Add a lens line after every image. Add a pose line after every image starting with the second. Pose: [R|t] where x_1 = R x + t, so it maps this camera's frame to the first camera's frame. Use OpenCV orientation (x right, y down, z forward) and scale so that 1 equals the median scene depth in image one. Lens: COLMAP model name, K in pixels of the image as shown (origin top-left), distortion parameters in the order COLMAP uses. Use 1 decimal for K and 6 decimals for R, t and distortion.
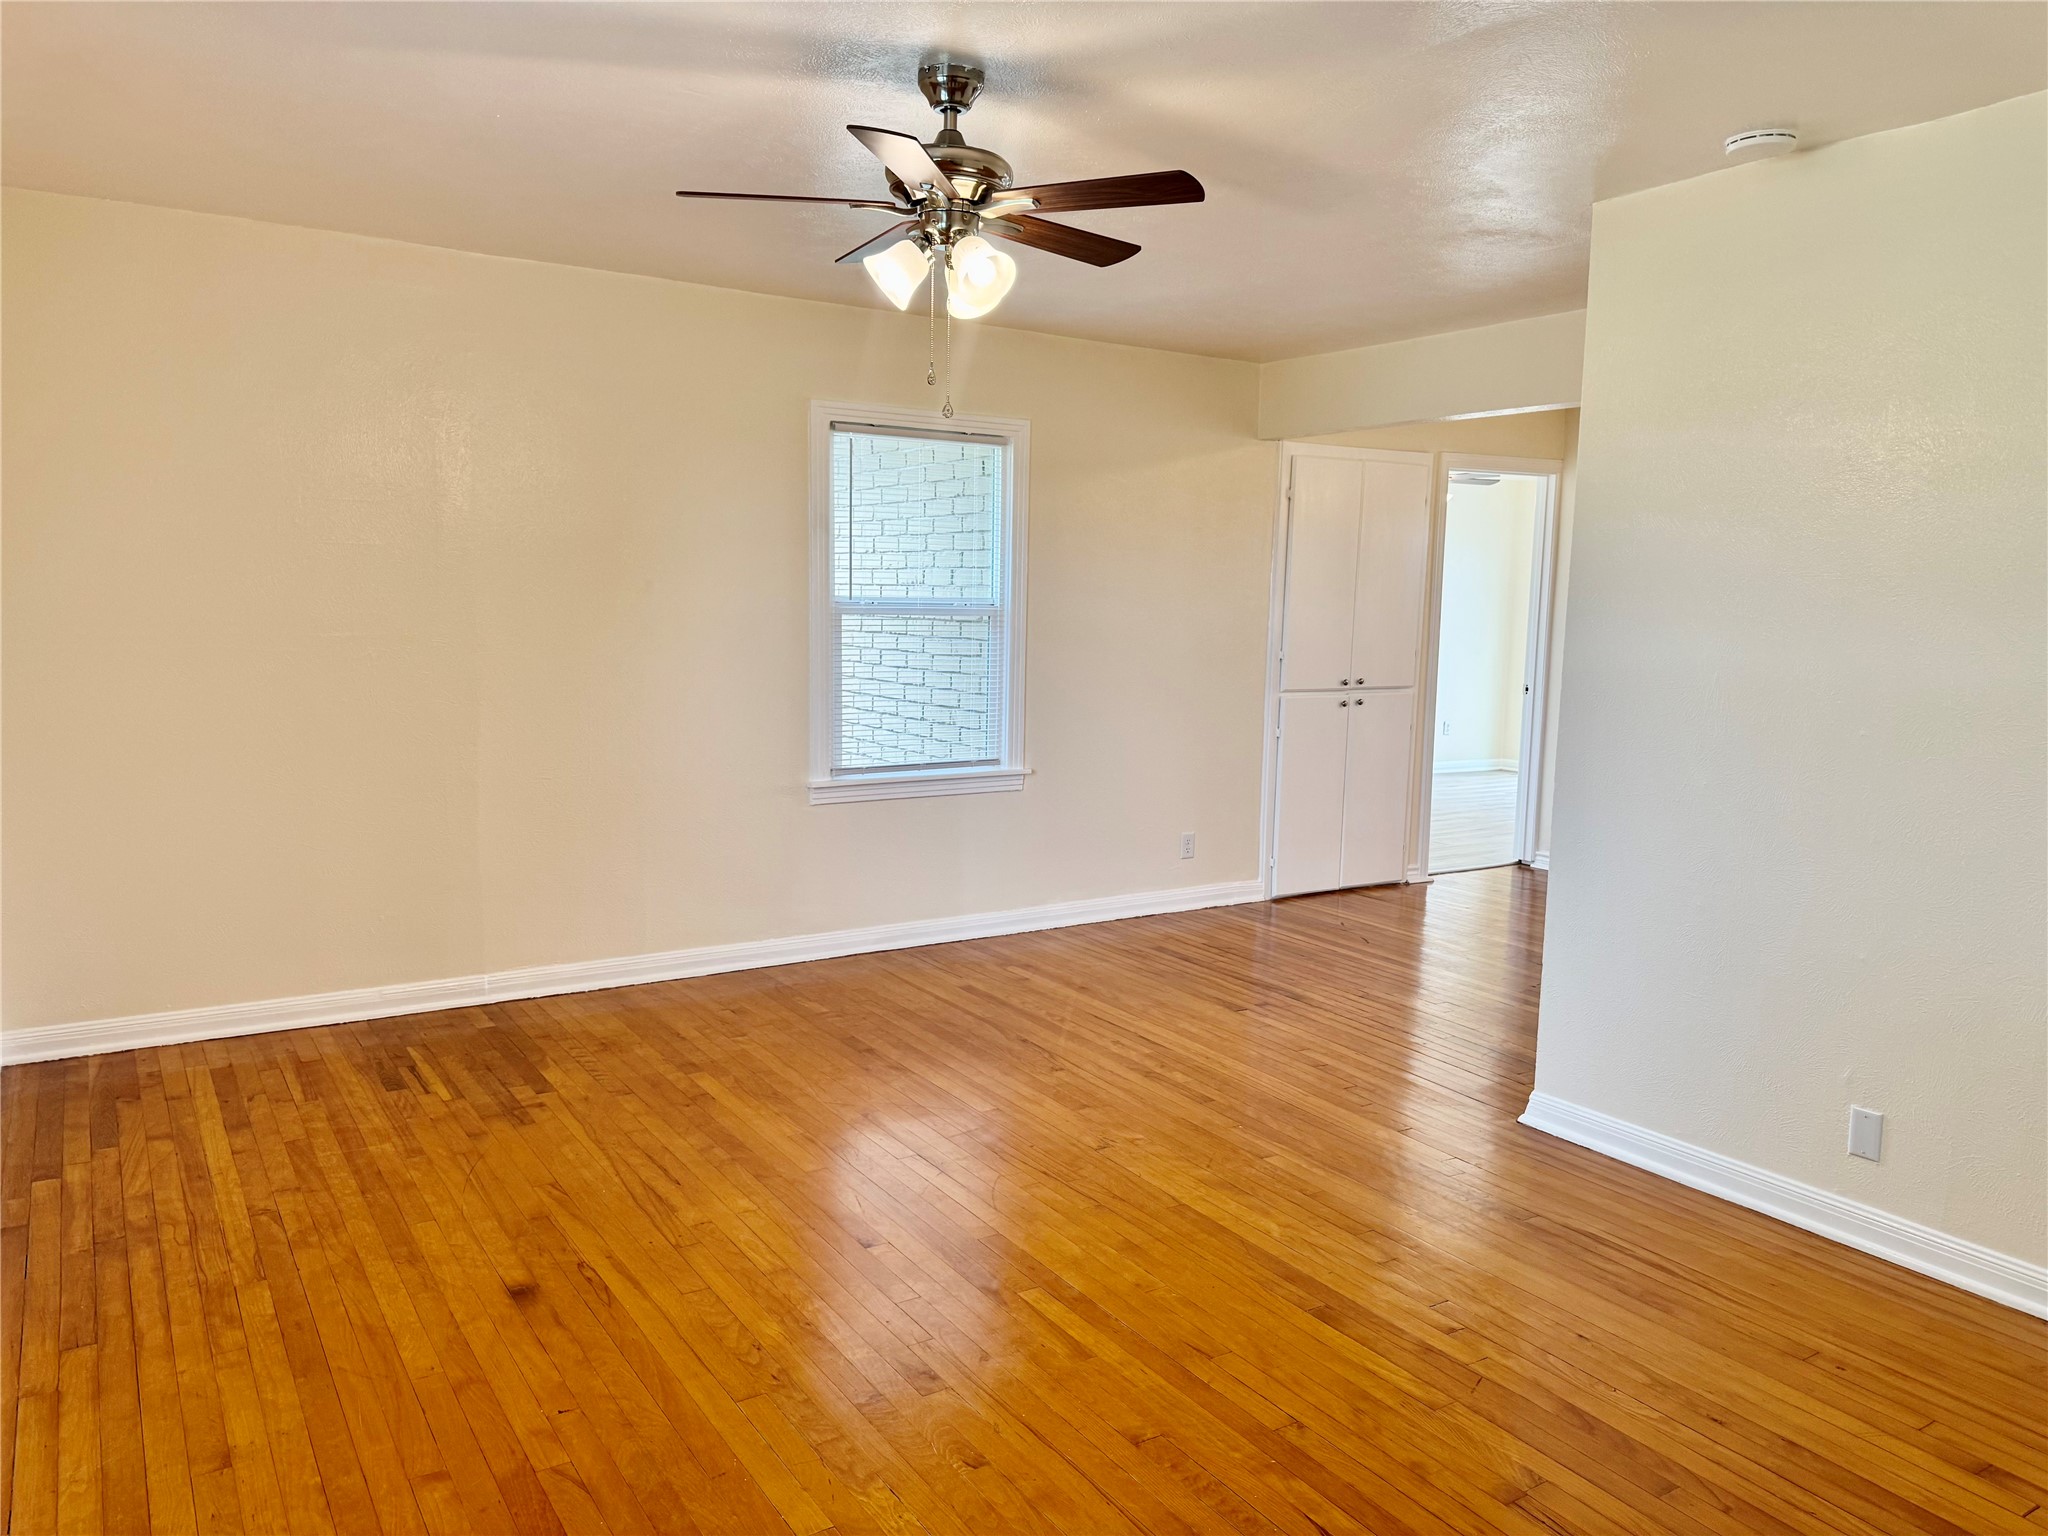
lens RADIAL K [[1453.3, 0, 1022.2], [0, 1453.3, 773.7], [0, 0, 1]] dist [0.054497, -0.051080]
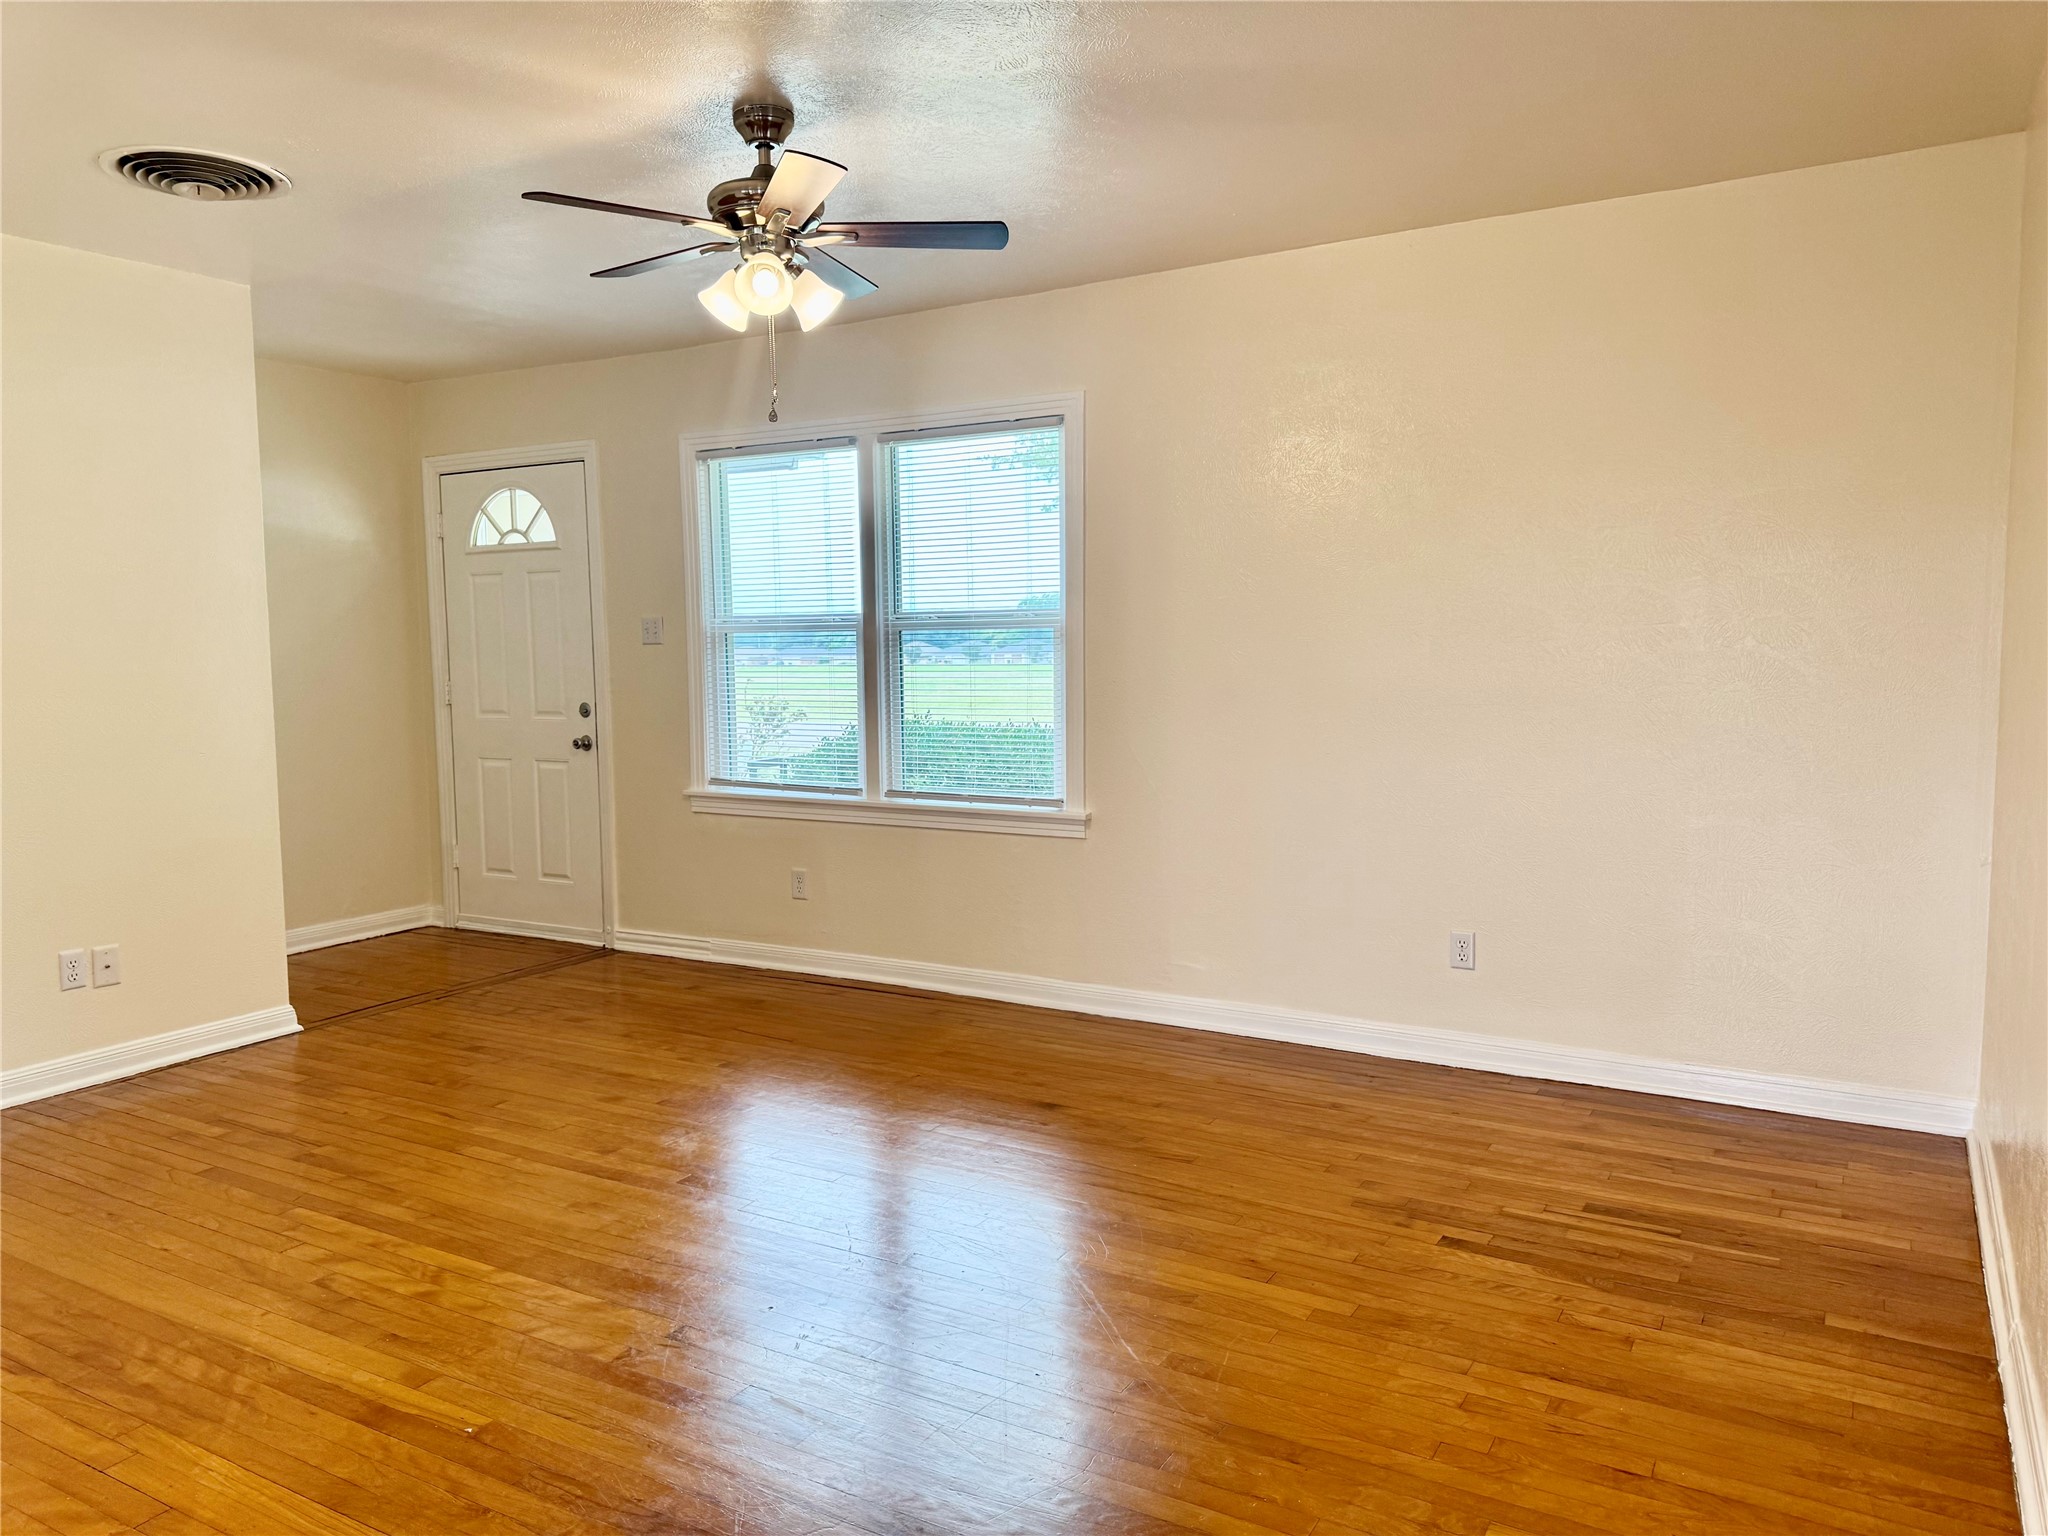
lens RADIAL K [[1453.3, 0, 1028.2], [0, 1453.3, 767.0], [0, 0, 1]] dist [0.054497, -0.051080]
pose [[-0.886054, 0.044741, -0.461417, 0.221620], [-0.054940, 0.978183, 0.200350, -0.175550], [0.460314, 0.202871, -0.864265, 1.528715]]
